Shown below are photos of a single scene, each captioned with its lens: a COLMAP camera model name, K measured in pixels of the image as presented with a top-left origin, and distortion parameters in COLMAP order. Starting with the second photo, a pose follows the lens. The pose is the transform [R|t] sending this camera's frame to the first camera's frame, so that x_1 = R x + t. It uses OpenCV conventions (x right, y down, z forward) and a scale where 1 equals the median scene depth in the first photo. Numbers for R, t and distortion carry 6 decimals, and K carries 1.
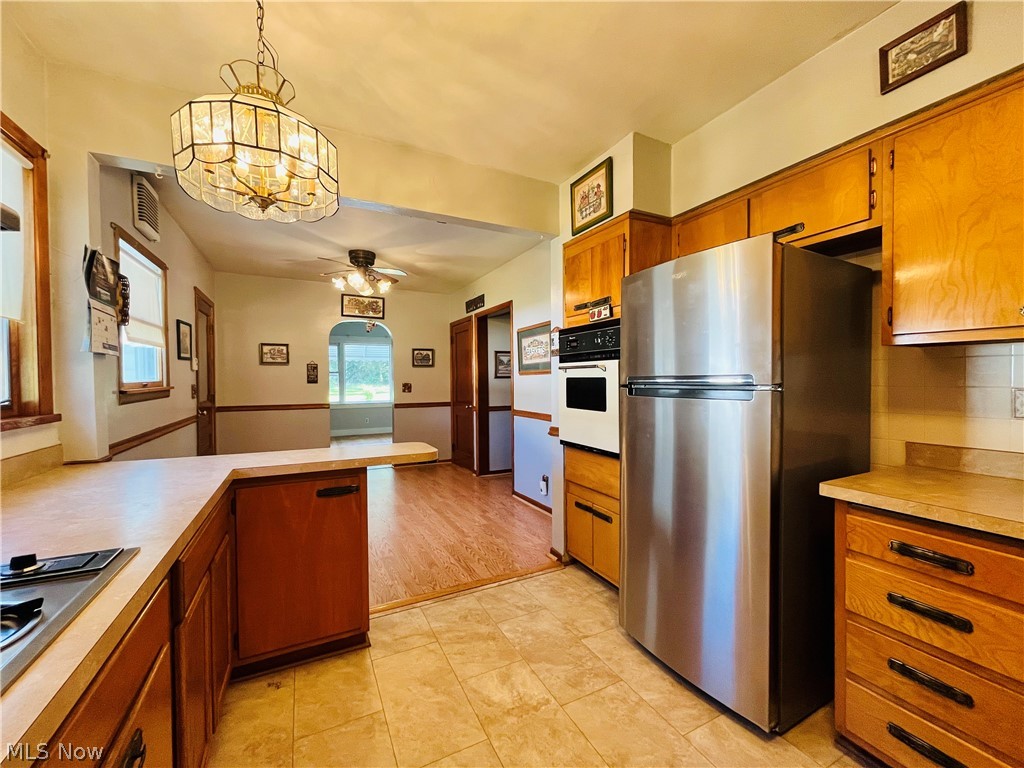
lens RADIAL K [[414.2, 0, 512.5], [0, 414.2, 384.7], [0, 0, 1]] dist [-0.004042, 0.000069]
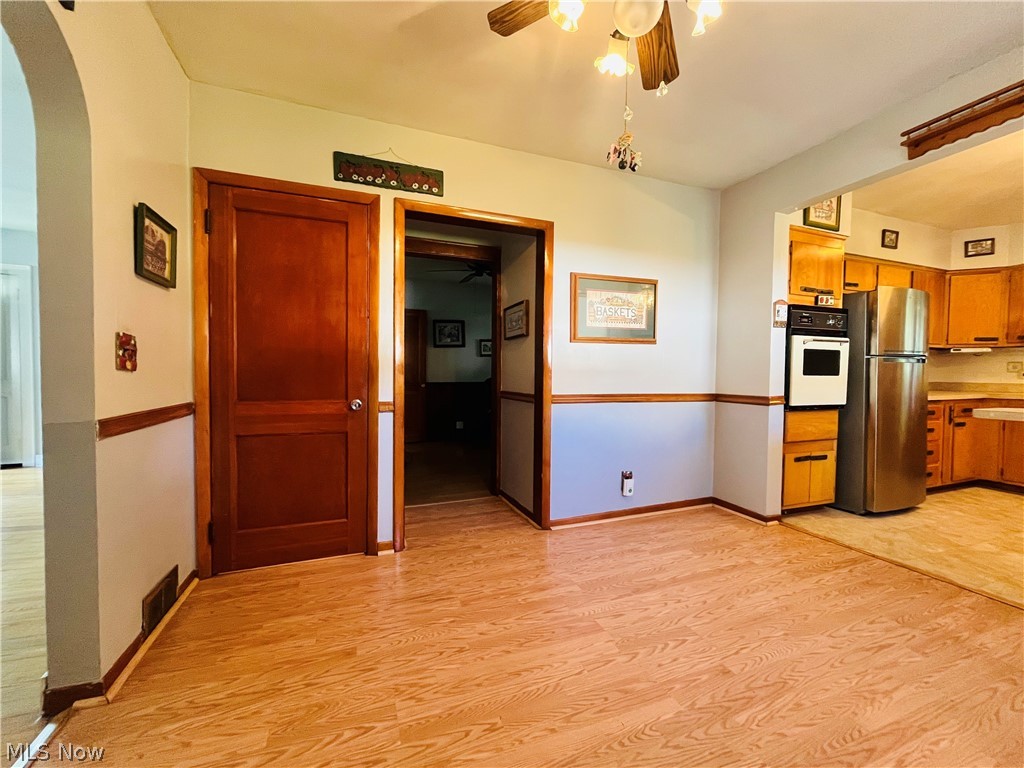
lens RADIAL K [[414.2, 0, 501.9], [0, 414.2, 386.9], [0, 0, 1]] dist [-0.004042, 0.000069]
pose [[0.113943, -0.021541, 0.993254, -1.046224], [0.007921, 0.999753, 0.020774, 0.054872], [-0.993456, 0.005501, 0.114085, 1.635498]]
